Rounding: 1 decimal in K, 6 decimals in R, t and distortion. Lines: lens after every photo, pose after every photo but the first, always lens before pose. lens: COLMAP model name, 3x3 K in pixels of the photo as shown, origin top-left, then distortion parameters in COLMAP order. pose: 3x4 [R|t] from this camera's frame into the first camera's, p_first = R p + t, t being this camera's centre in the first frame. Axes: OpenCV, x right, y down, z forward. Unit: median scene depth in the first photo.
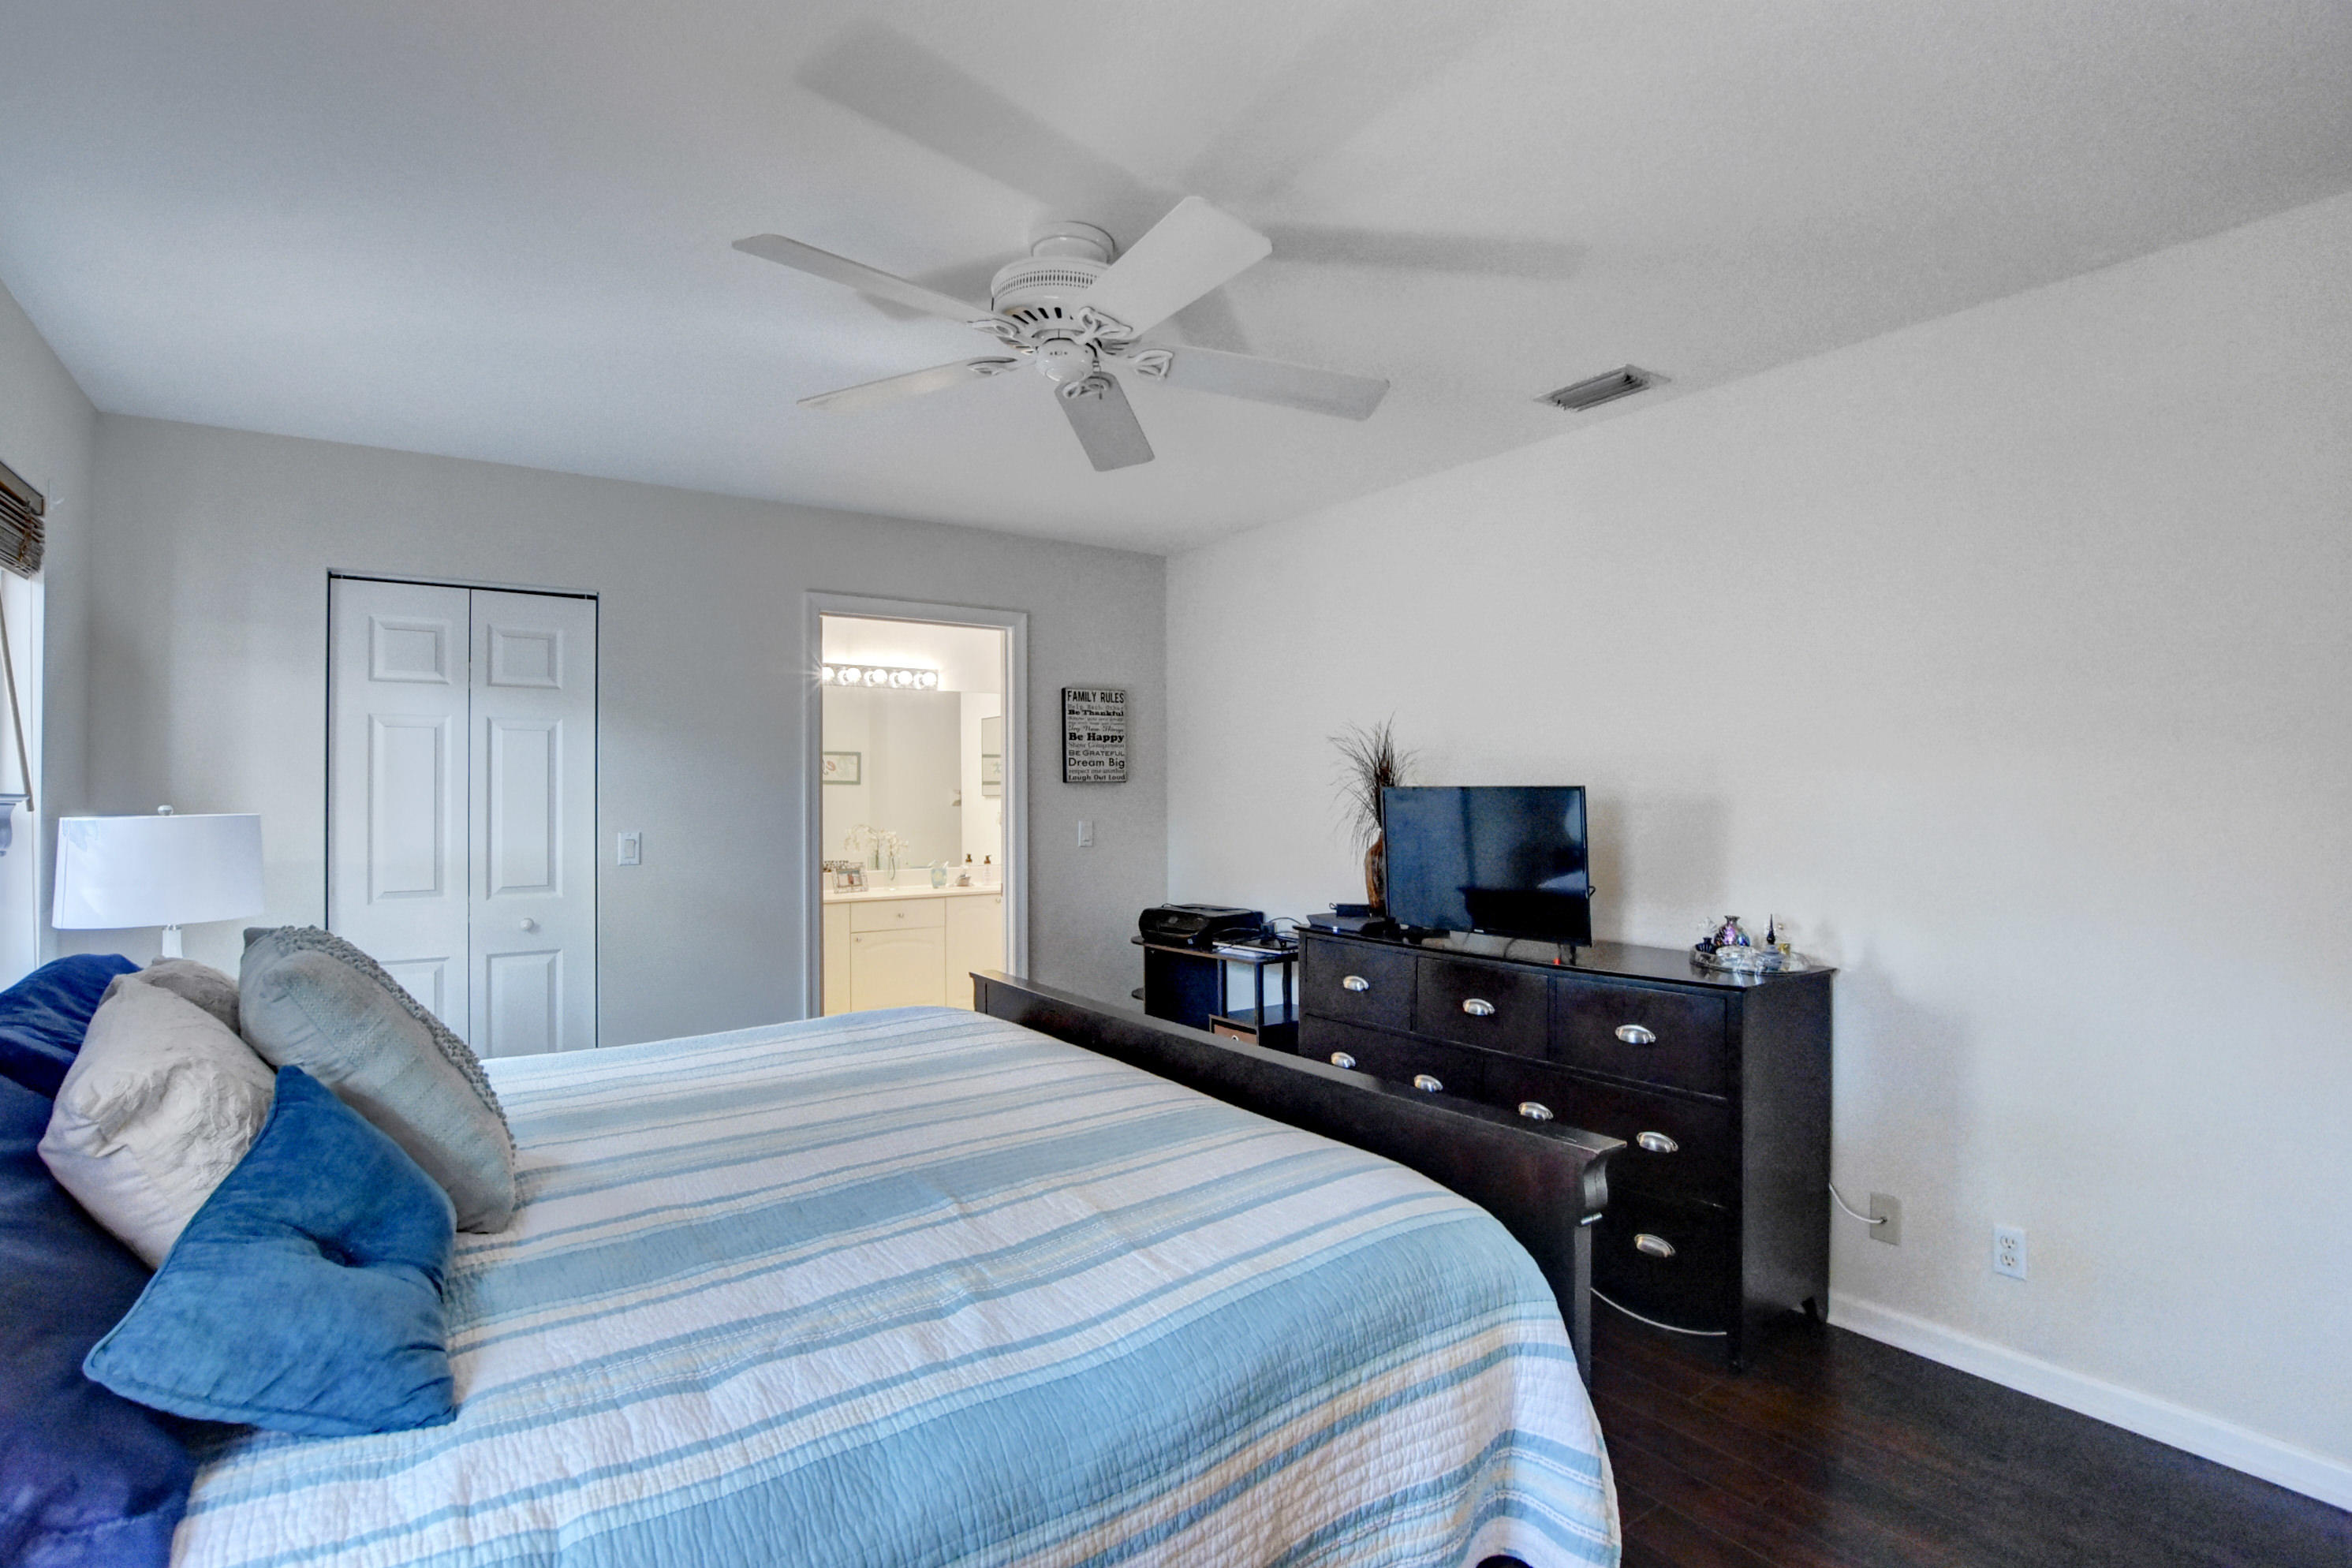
lens RADIAL K [[1132.5, 0, 1171.6], [0, 1132.5, 777.6], [0, 0, 1]] dist [-0.024850, 0.001368]
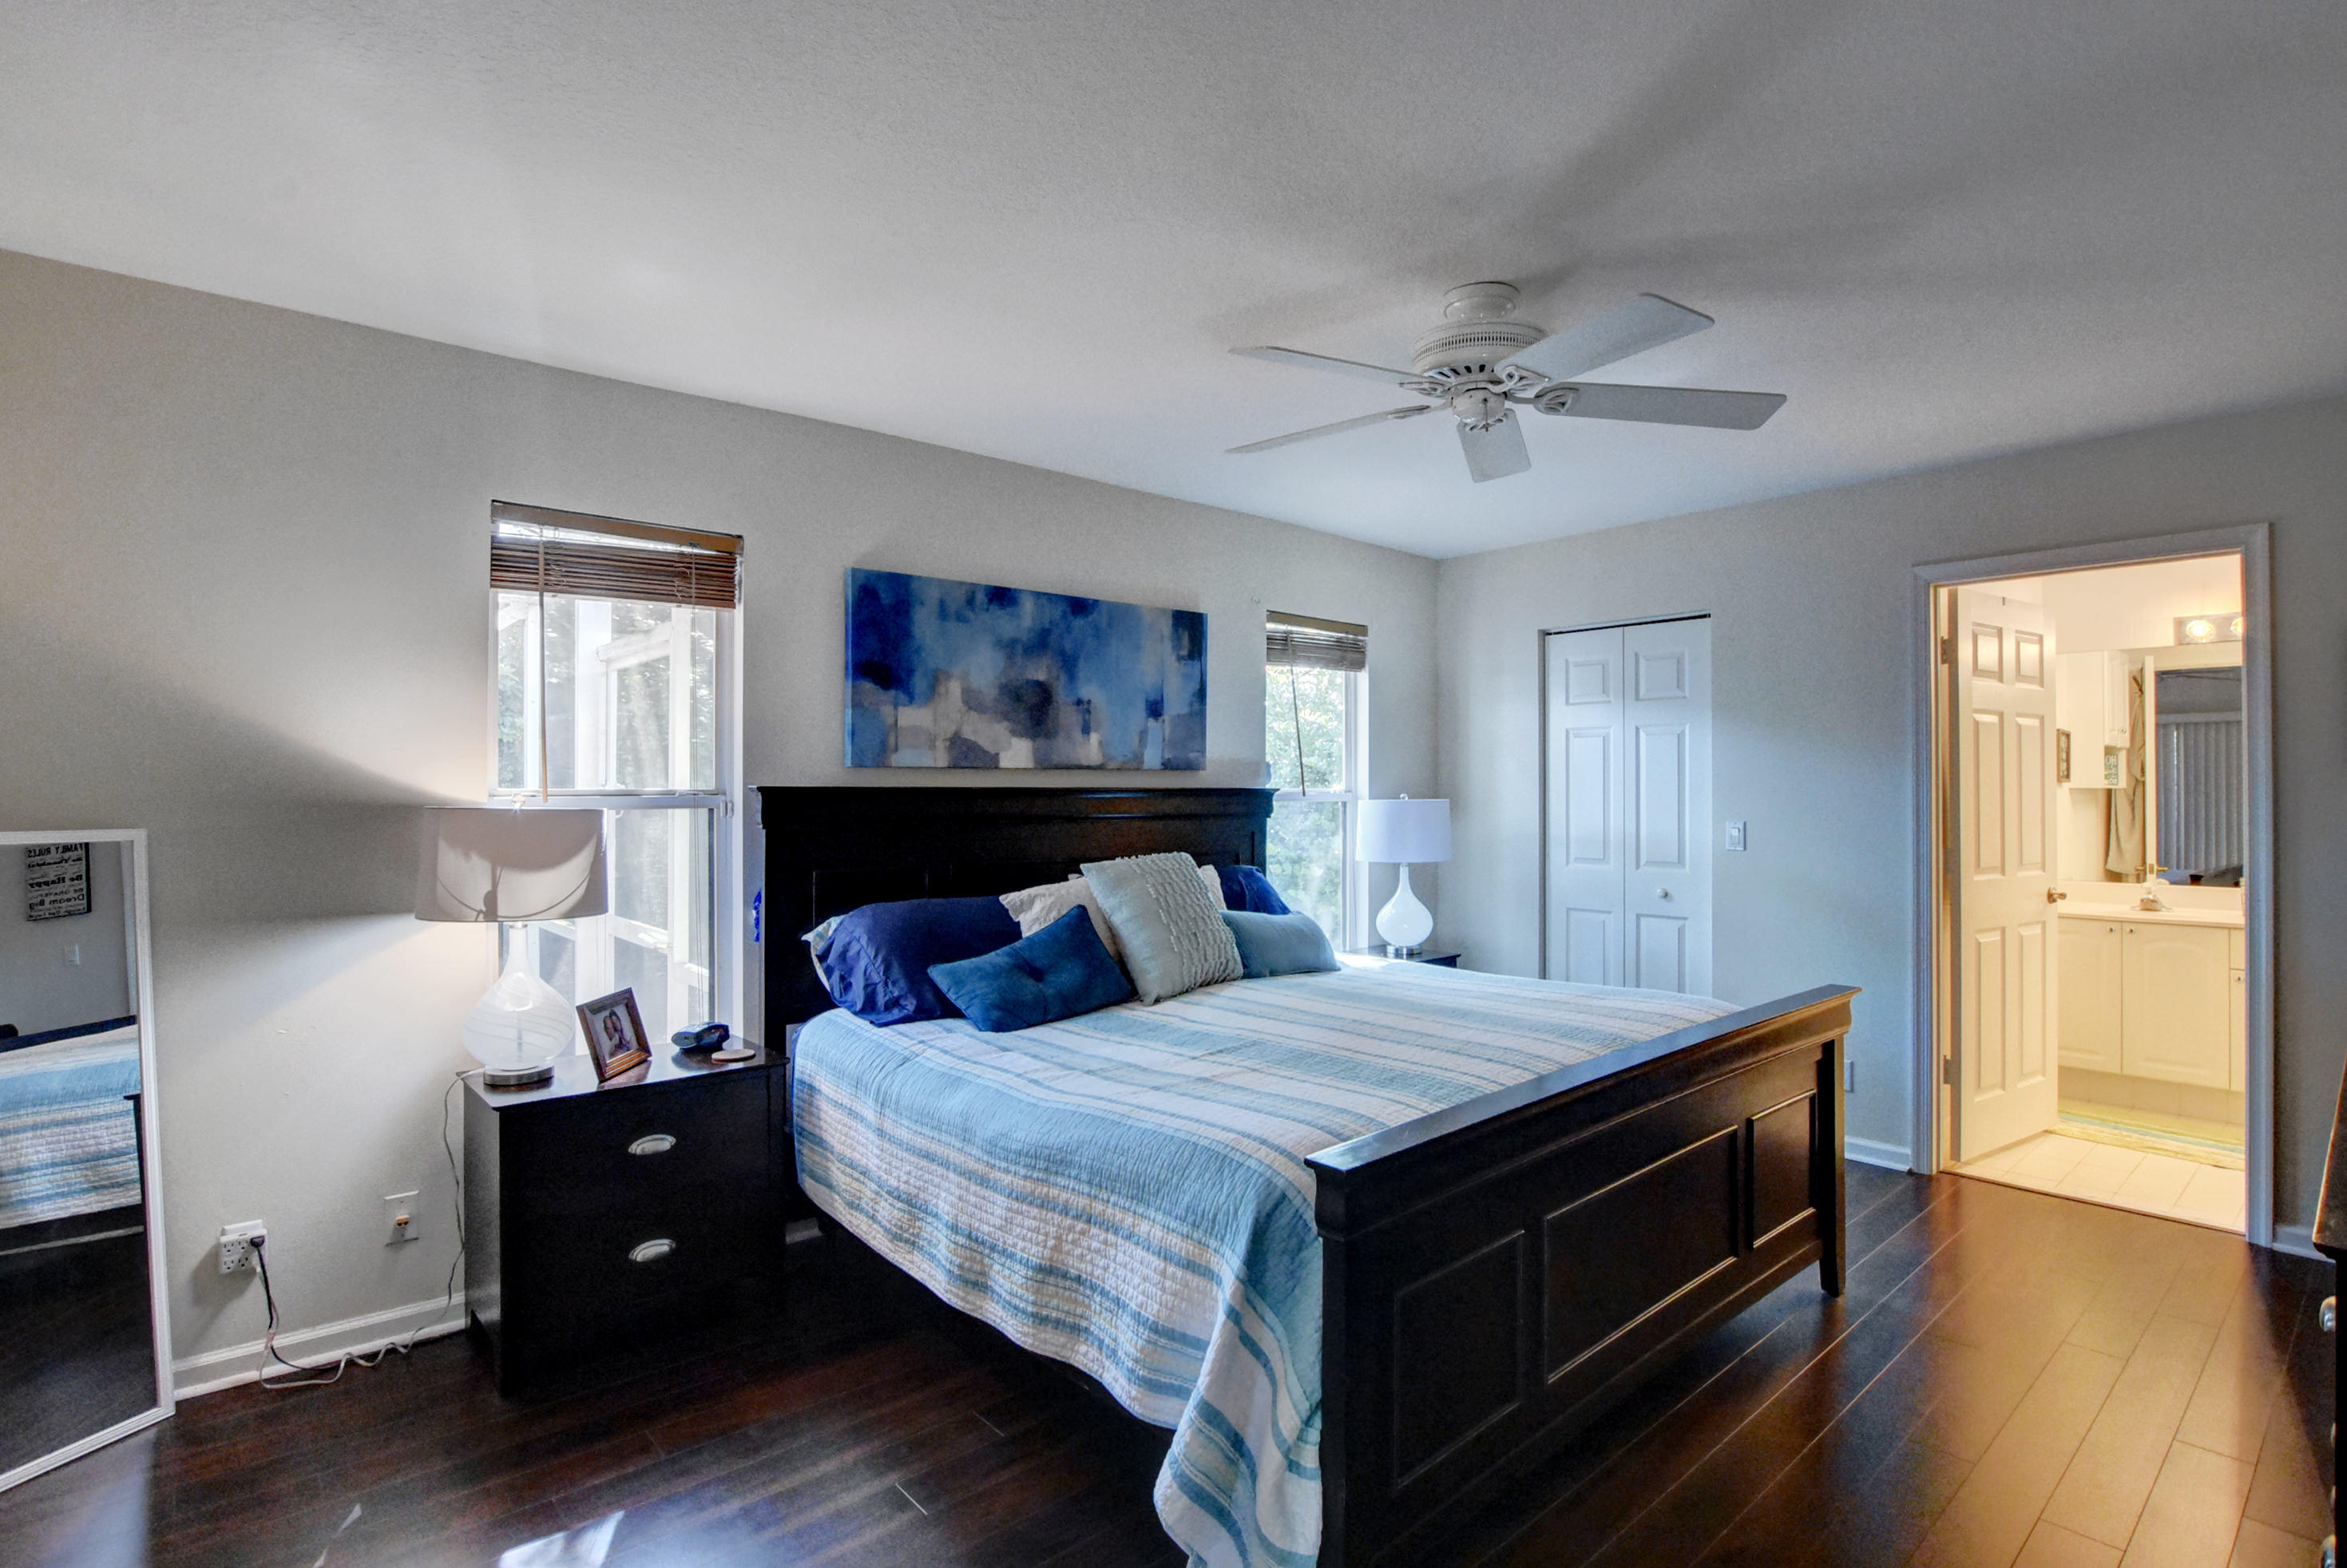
lens RADIAL K [[1129.9, 0, 1169.1], [0, 1129.9, 777.6], [0, 0, 1]] dist [-0.024850, 0.001368]
pose [[0.101273, -0.004640, -0.994848, 0.642656], [0.016912, 0.999853, -0.002942, -0.000441], [0.994715, -0.016527, 0.101336, 0.374097]]
